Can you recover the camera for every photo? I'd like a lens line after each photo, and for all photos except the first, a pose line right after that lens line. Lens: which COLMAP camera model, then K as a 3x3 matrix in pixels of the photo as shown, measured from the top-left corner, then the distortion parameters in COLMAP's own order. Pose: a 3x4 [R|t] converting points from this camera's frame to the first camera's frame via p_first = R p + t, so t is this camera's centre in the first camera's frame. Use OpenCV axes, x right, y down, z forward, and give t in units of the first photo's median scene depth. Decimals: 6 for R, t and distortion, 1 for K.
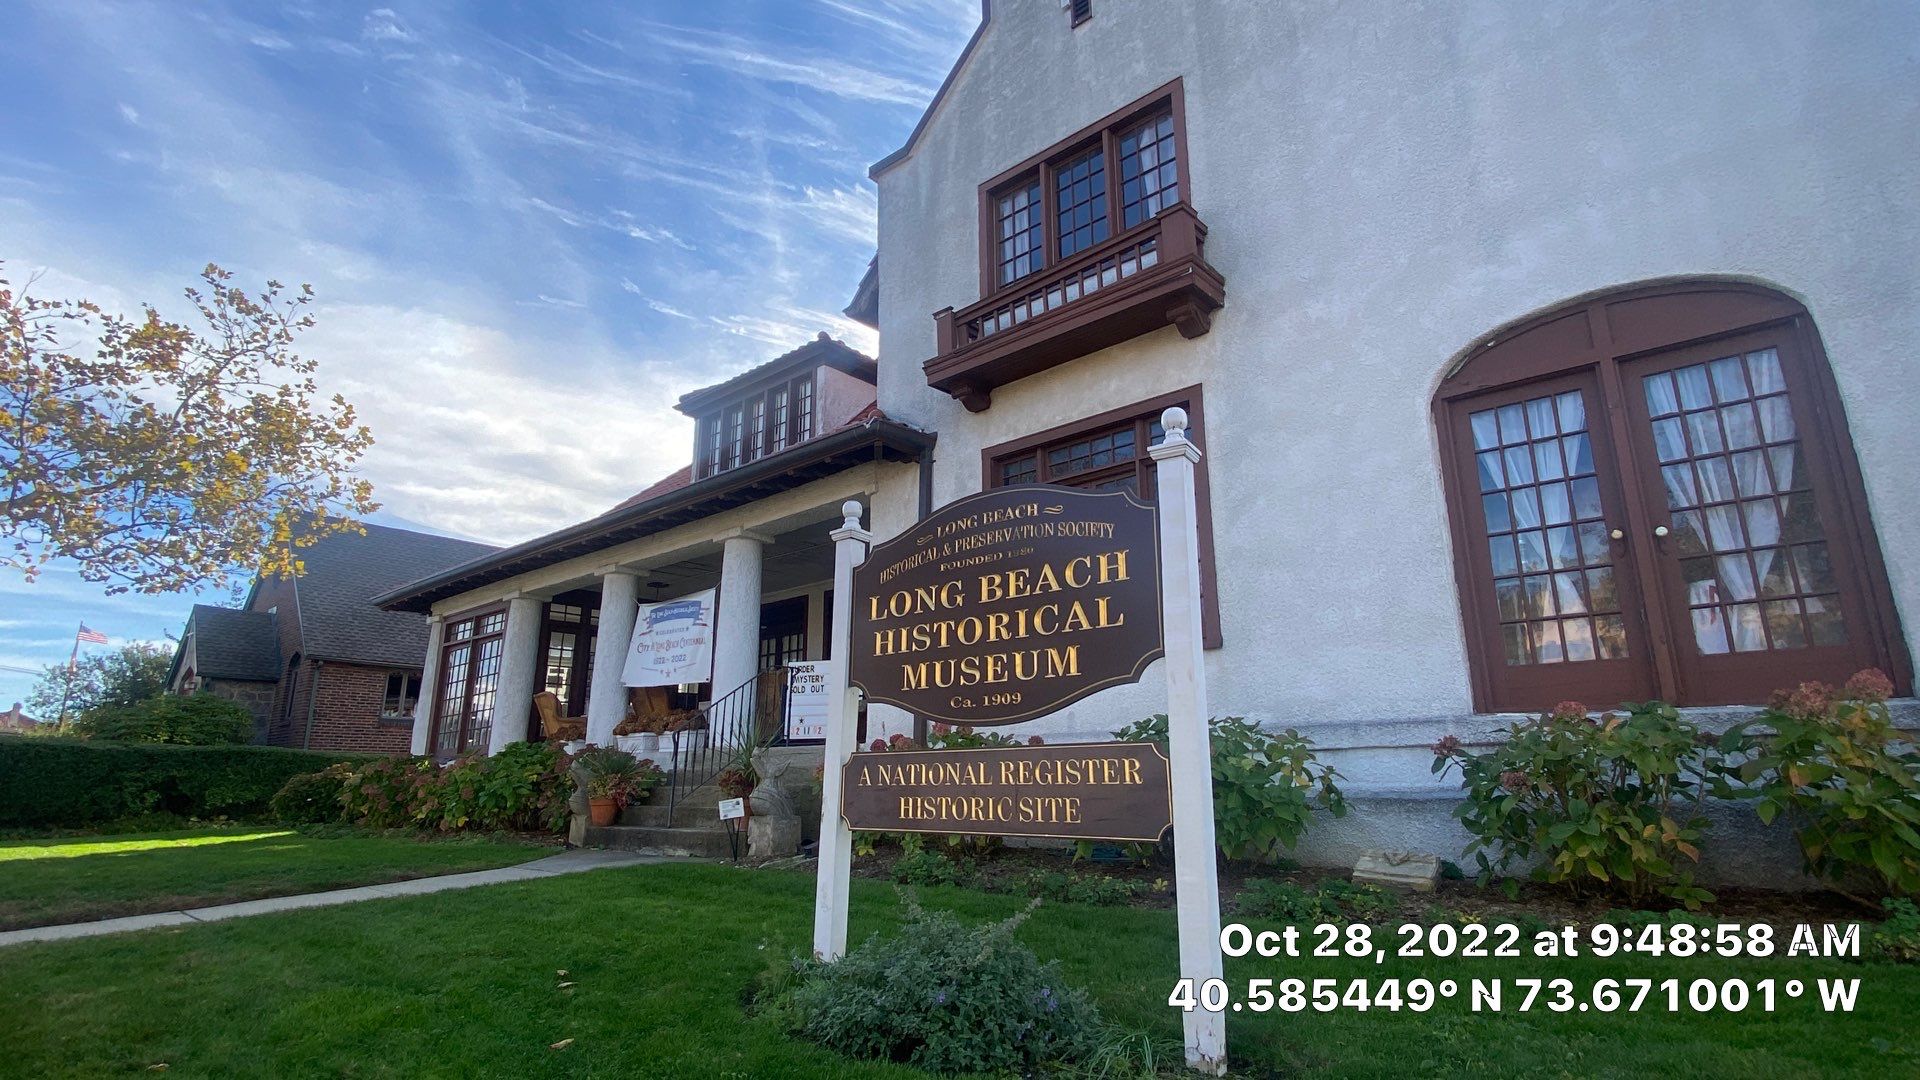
lens RADIAL K [[937.4, 0, 969.6], [0, 937.4, 528.3], [0, 0, 1]] dist [-0.014593, -0.009969]
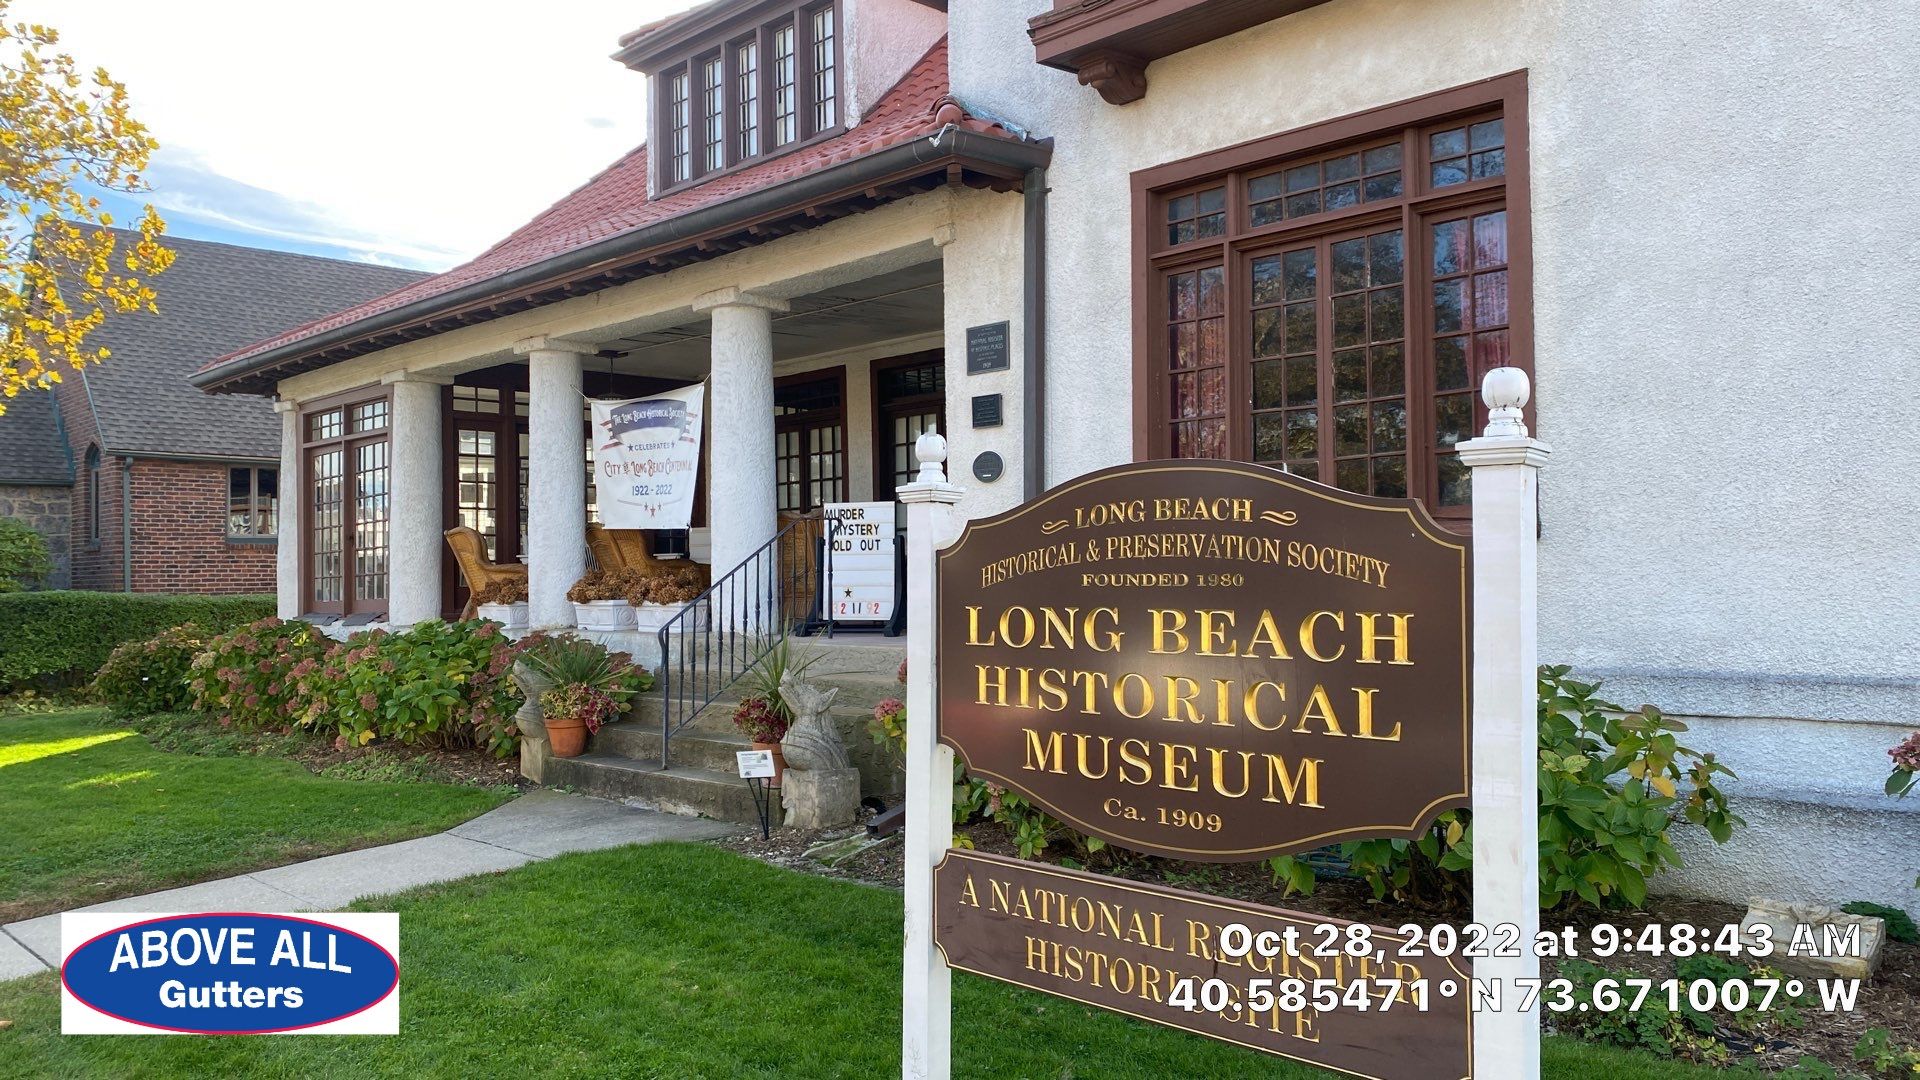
lens RADIAL K [[1480.9, 0, 958.6], [0, 1480.9, 524.8], [0, 0, 1]] dist [-0.005204, -0.031912]
pose [[0.995384, -0.010812, -0.095361, -0.009644], [0.034145, 0.968516, 0.246599, -0.111675], [0.089692, -0.248717, 0.964414, 0.041935]]
